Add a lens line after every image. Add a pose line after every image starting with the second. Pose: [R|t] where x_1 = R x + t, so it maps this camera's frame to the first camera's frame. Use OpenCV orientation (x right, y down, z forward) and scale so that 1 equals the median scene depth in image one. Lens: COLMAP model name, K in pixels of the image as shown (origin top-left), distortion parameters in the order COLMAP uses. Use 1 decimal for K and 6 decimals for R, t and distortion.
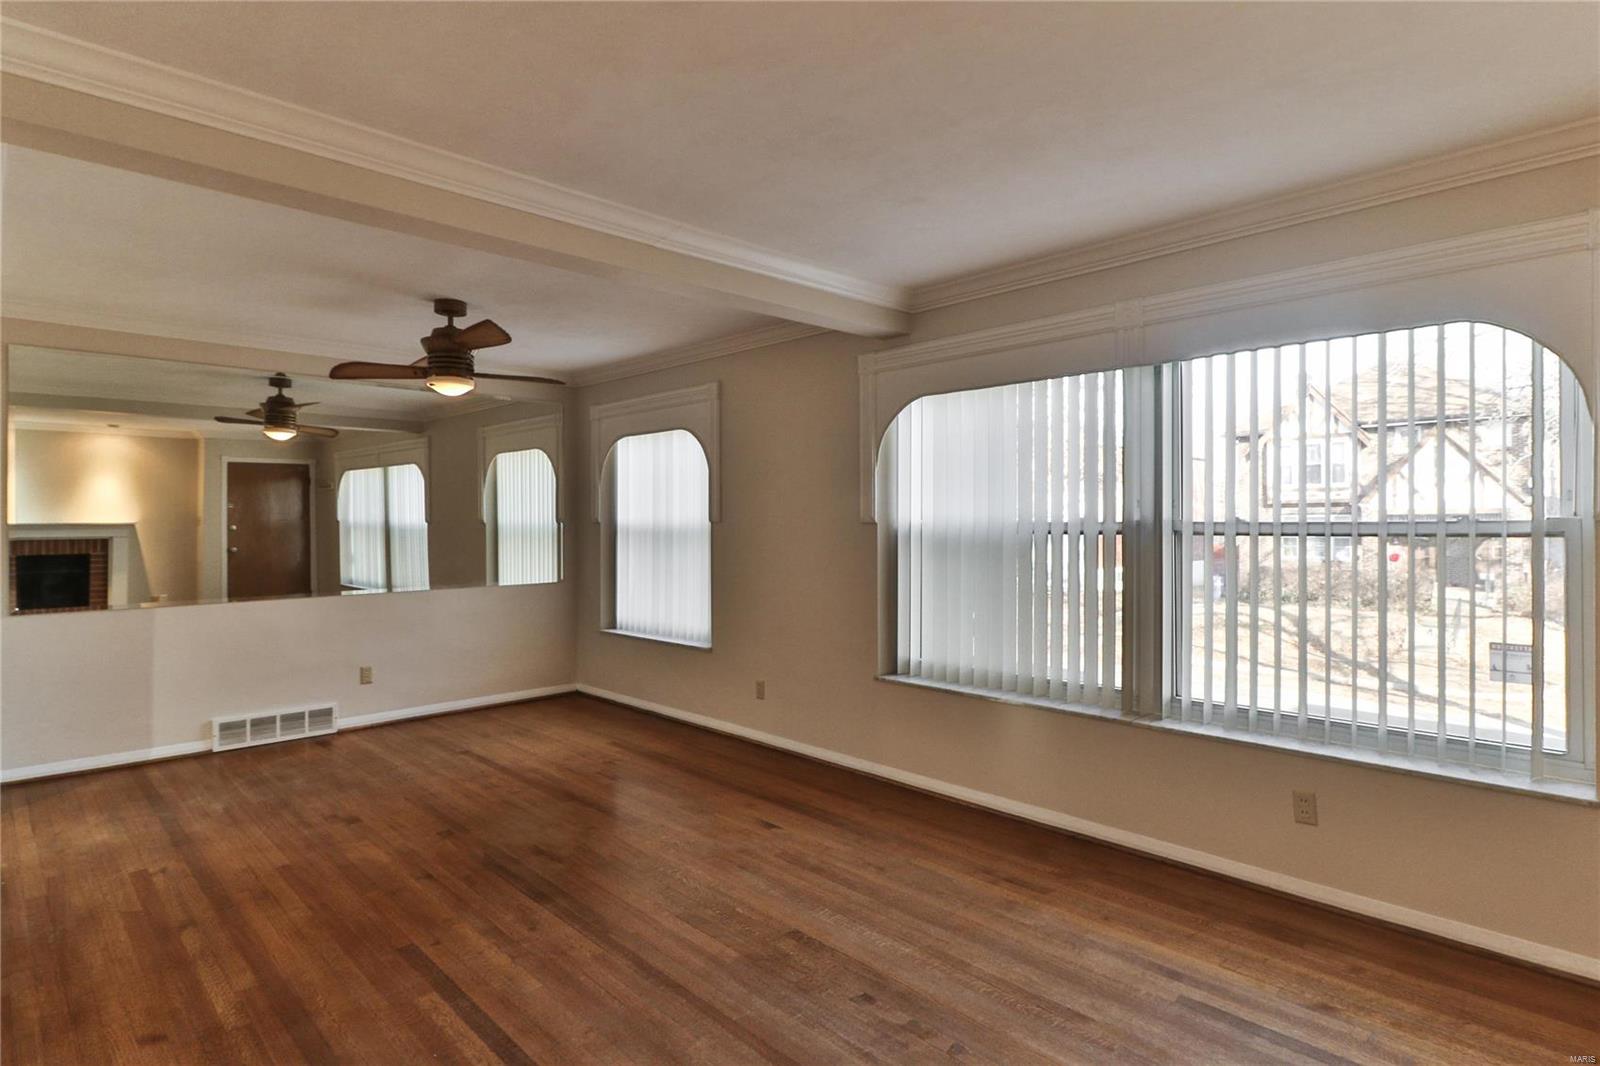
lens RADIAL K [[826.1, 0, 812.8], [0, 826.1, 542.9], [0, 0, 1]] dist [0.027786, -0.015294]
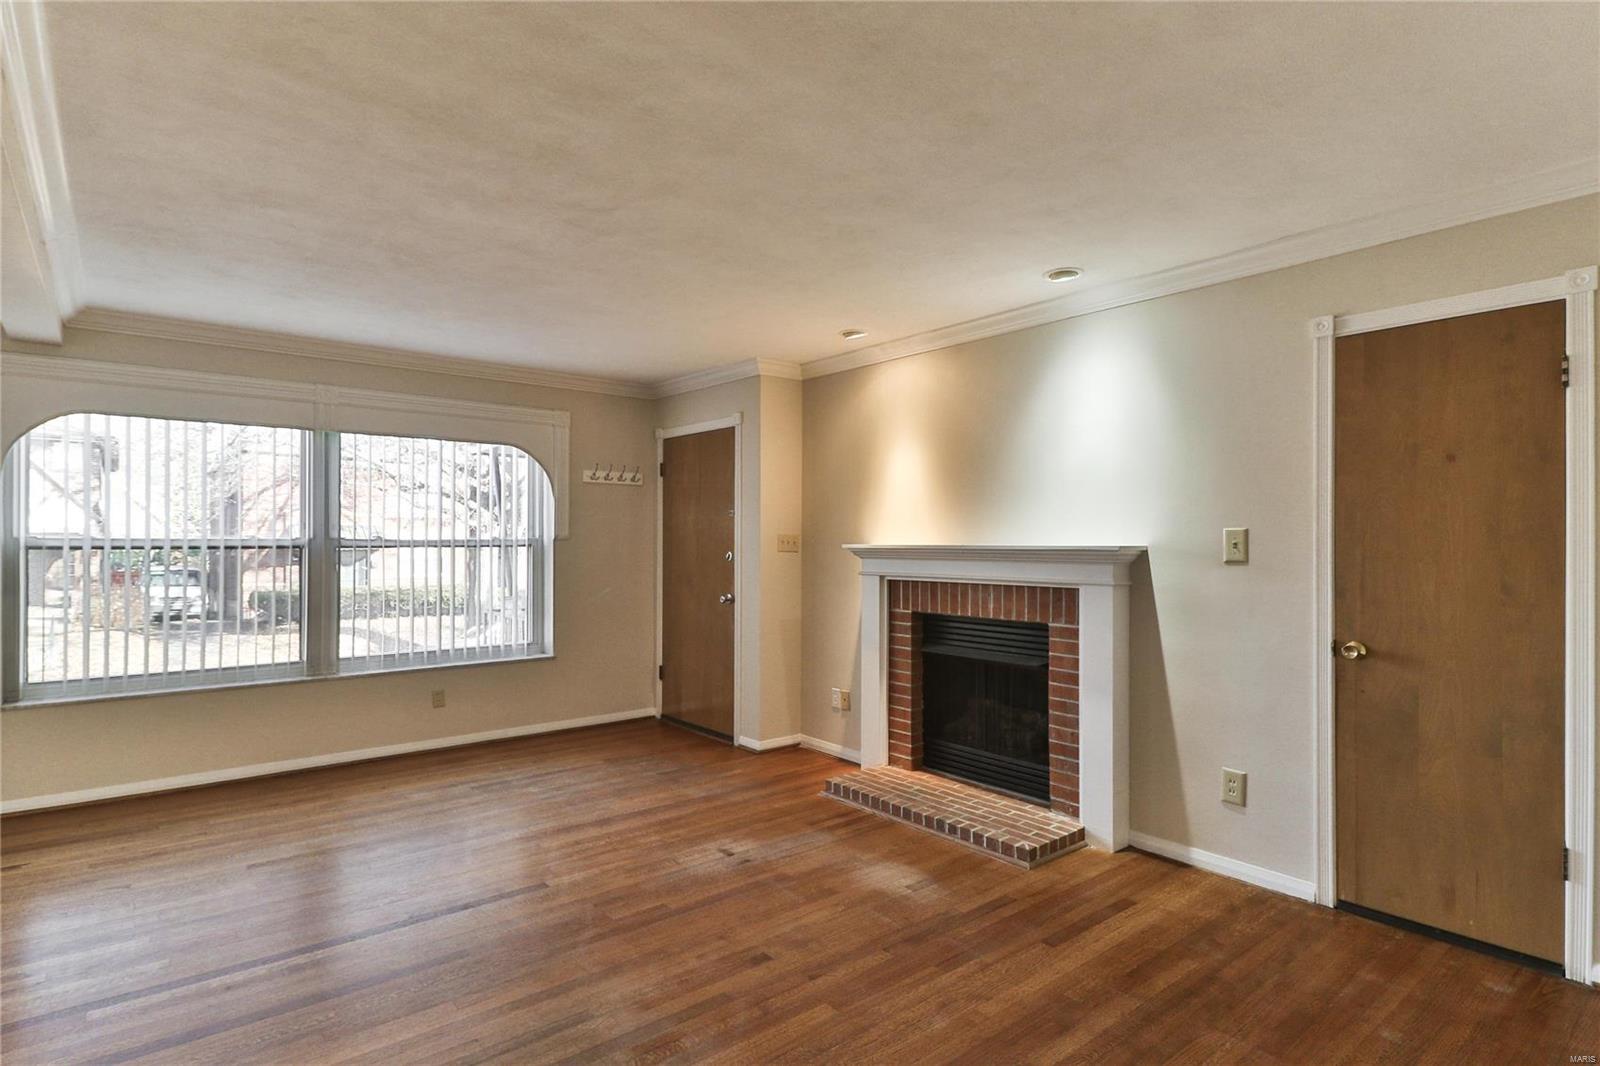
lens RADIAL K [[826.1, 0, 816.9], [0, 826.1, 544.0], [0, 0, 1]] dist [0.027786, -0.015294]
pose [[0.082648, -0.005034, 0.996566, -0.725015], [0.026058, 0.999656, 0.002888, 0.006693], [-0.996238, 0.025730, 0.082751, 0.033230]]
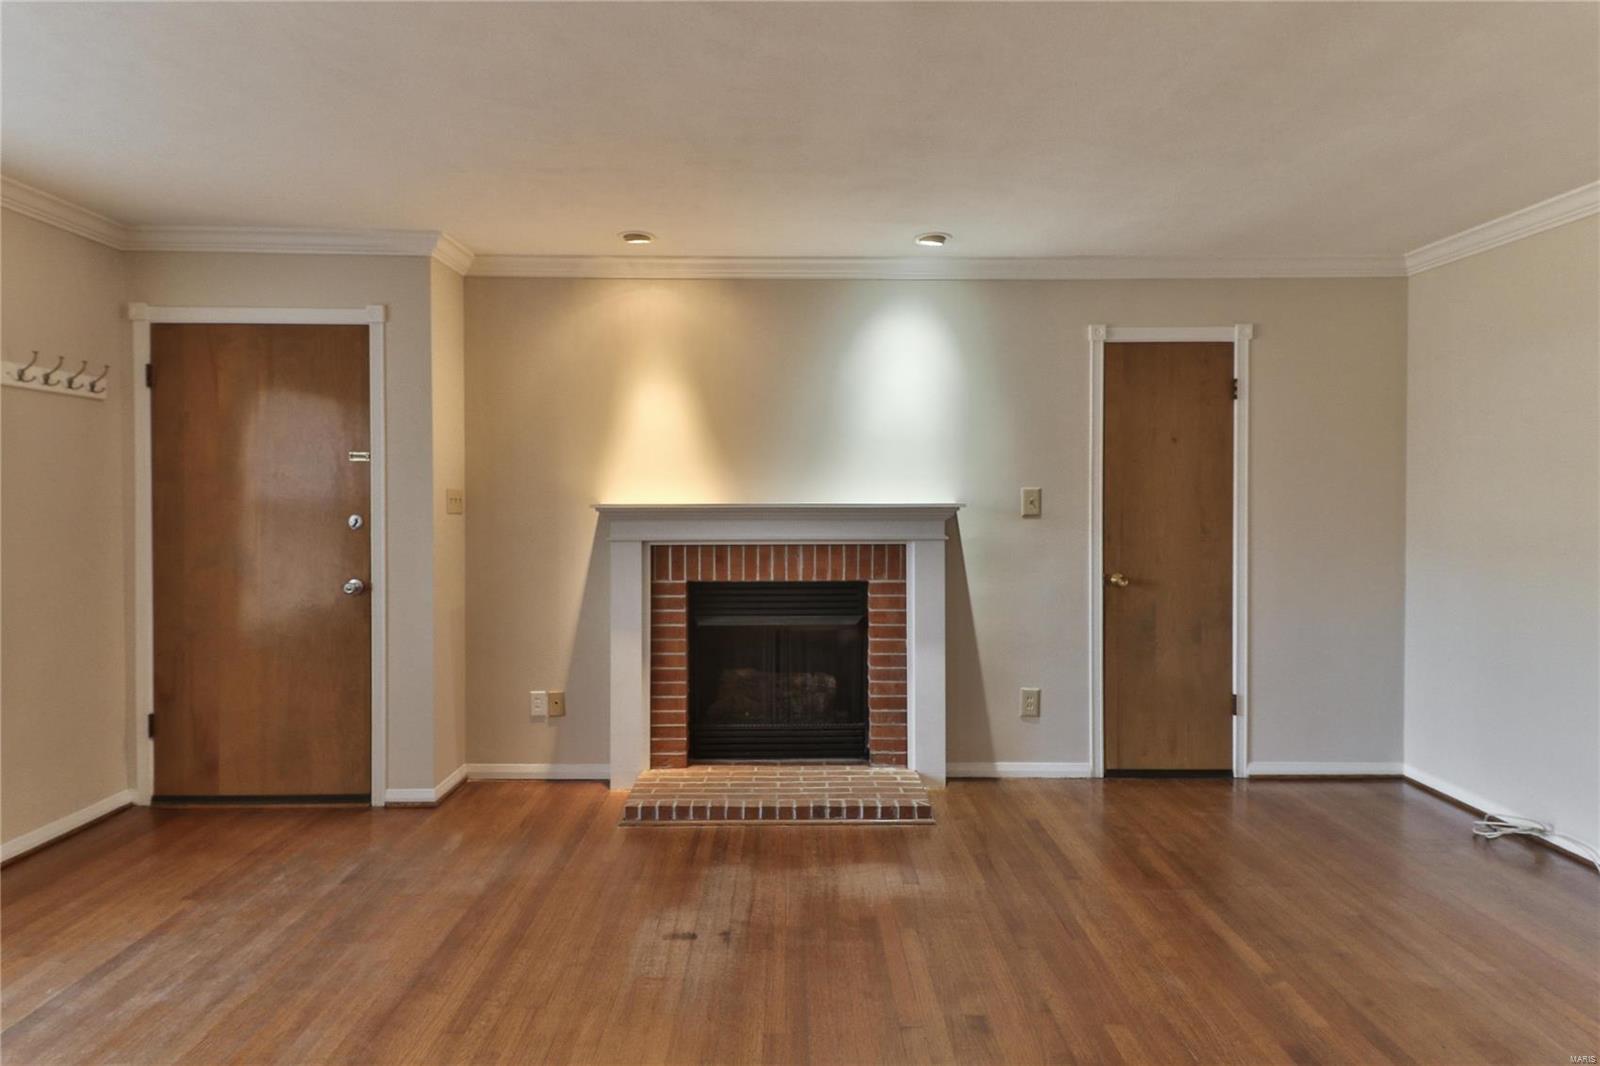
lens RADIAL K [[826.1, 0, 794.4], [0, 826.1, 507.7], [0, 0, 1]] dist [0.027786, -0.015294]
pose [[-0.716623, -0.014662, 0.697306, -0.391159], [0.017766, 0.999071, 0.039265, -0.013435], [-0.697234, 0.040527, -0.715697, 0.536874]]
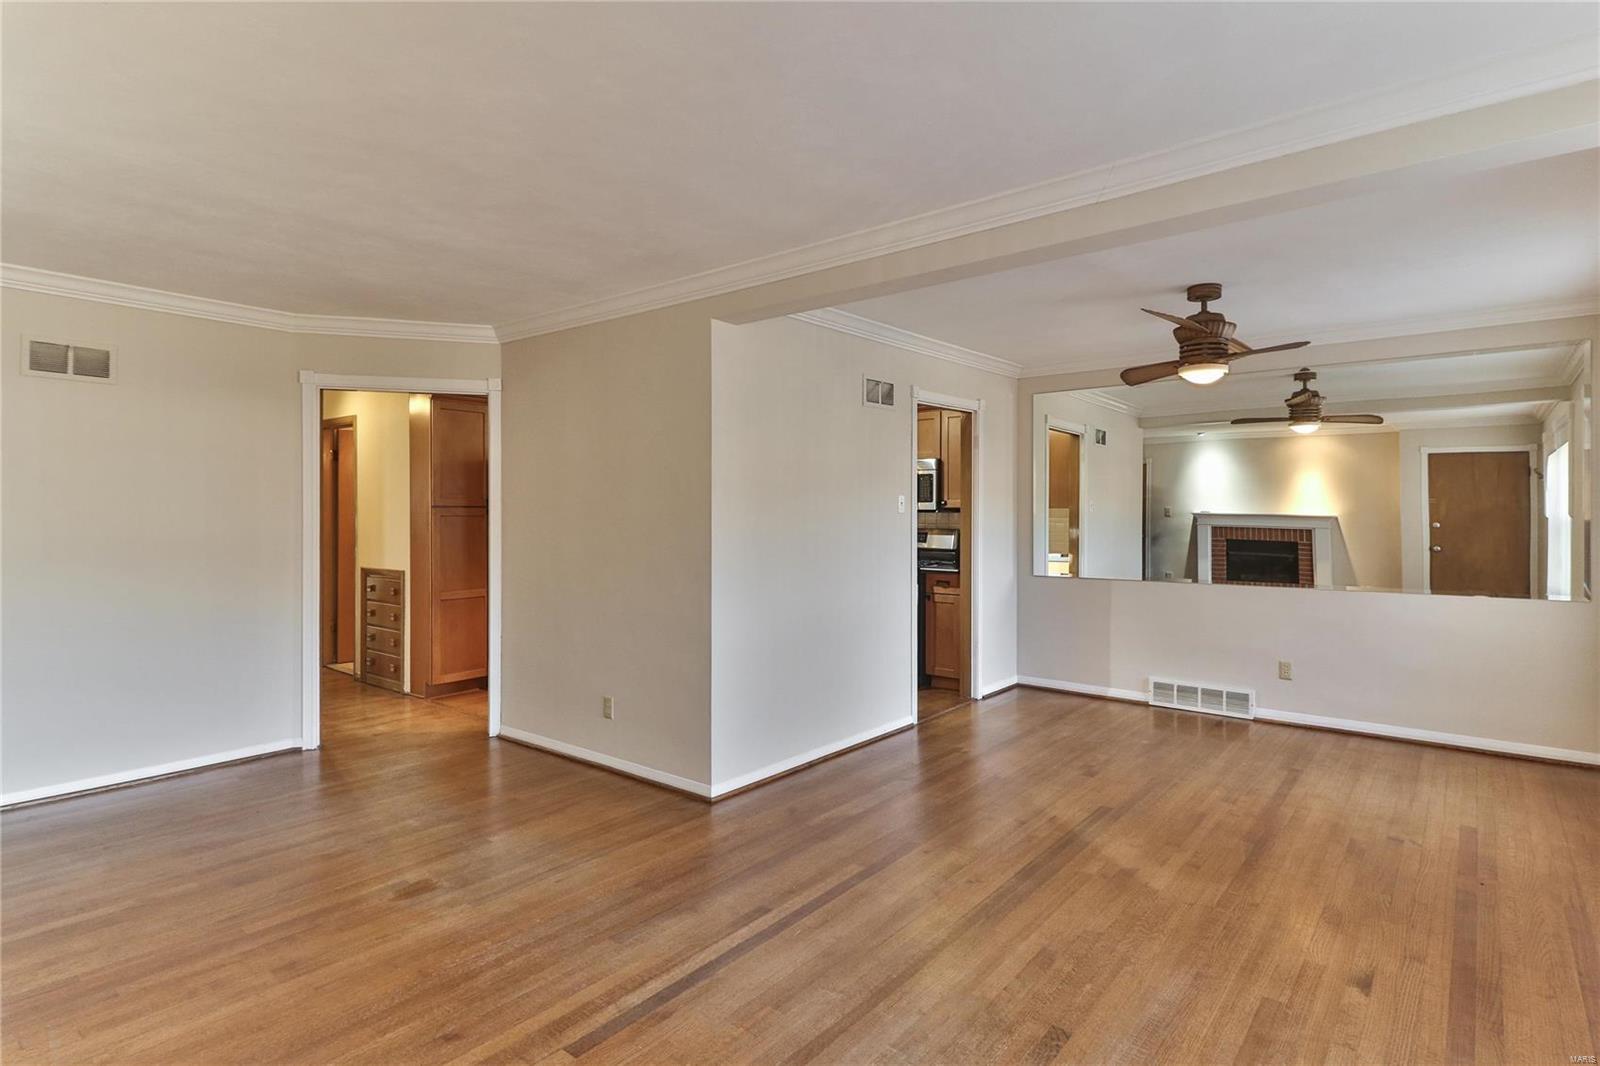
lens RADIAL K [[826.1, 0, 795.8], [0, 826.1, 502.6], [0, 0, 1]] dist [0.027786, -0.015294]
pose [[0.098131, -0.012690, -0.995093, 0.457876], [-0.027686, 0.999497, -0.015476, -0.006620], [0.994788, 0.029069, 0.097730, 0.406738]]
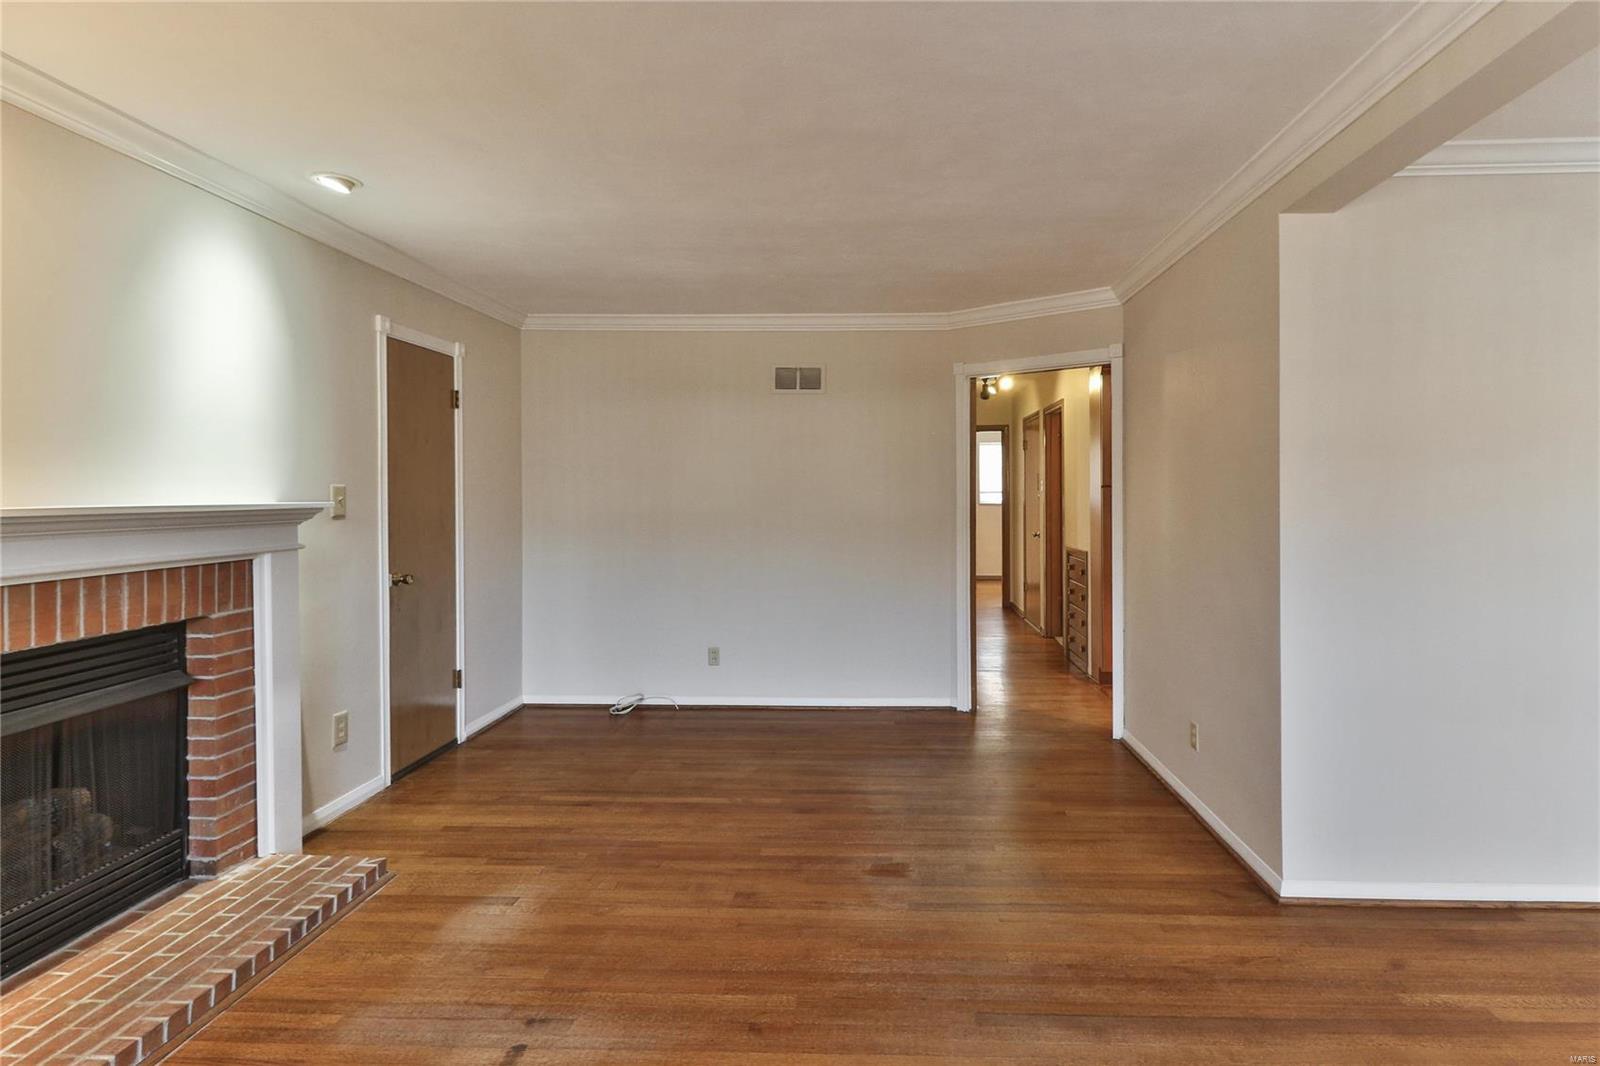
lens RADIAL K [[826.1, 0, 861.9], [0, 826.1, 511.8], [0, 0, 1]] dist [0.027786, -0.015294]
pose [[-0.724978, 0.011850, -0.688670, 0.228640], [-0.019901, 0.999074, 0.038141, -0.010044], [0.688485, 0.041356, -0.724071, 0.633667]]
